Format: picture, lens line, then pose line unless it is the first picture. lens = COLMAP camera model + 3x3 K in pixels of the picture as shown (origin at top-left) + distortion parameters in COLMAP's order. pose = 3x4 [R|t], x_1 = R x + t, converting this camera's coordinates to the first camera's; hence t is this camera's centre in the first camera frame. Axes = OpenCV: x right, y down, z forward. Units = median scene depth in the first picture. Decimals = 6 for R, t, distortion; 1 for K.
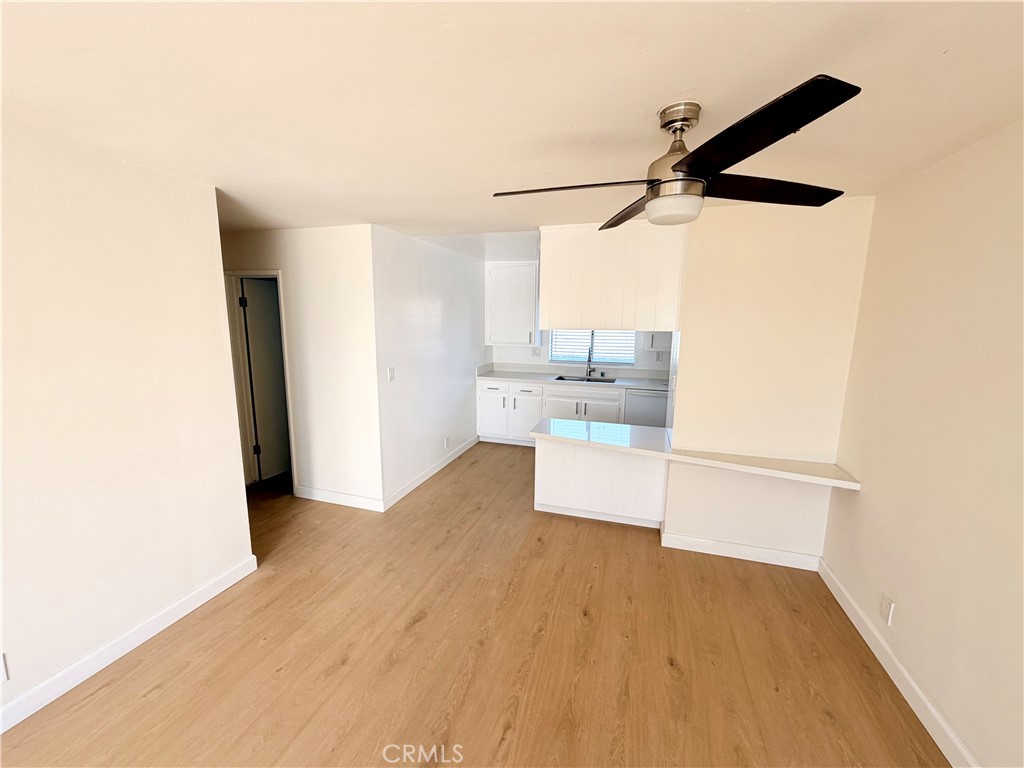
lens RADIAL K [[408.2, 0, 510.1], [0, 408.2, 383.0], [0, 0, 1]] dist [-0.000683, -0.000314]
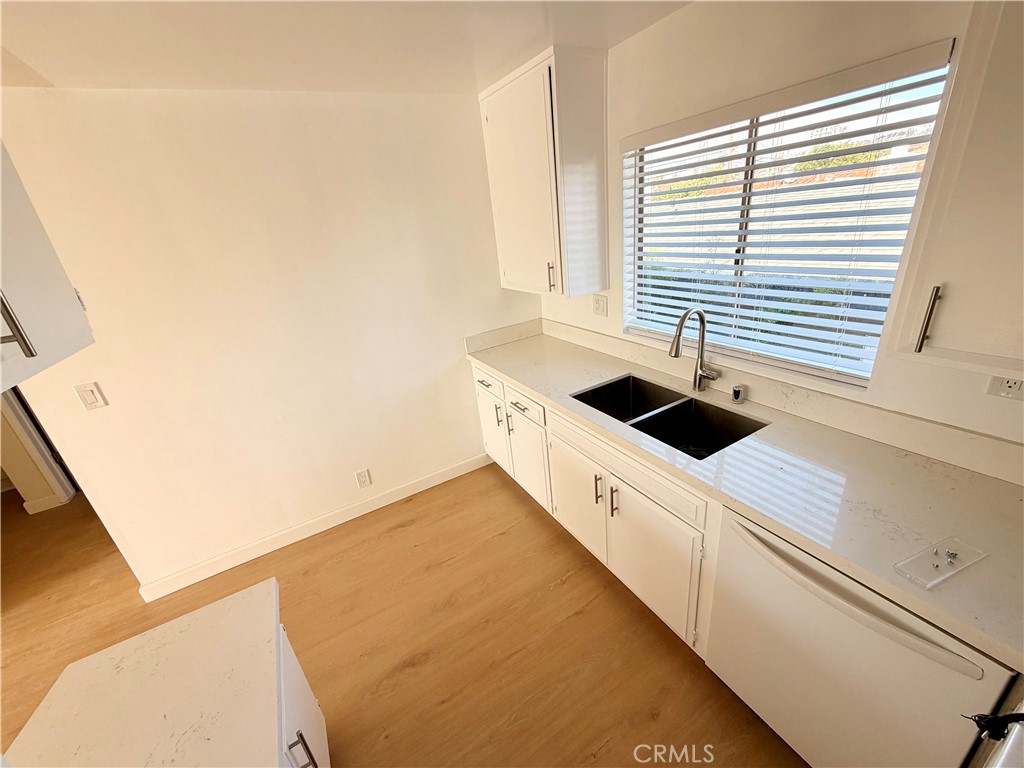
lens RADIAL K [[408.2, 0, 511.3], [0, 408.2, 386.7], [0, 0, 1]] dist [-0.000683, -0.000314]
pose [[0.737000, 0.174473, -0.652985, 0.454959], [0.006836, 0.964135, 0.265324, -0.168450], [0.675858, -0.200008, 0.709375, 0.988350]]
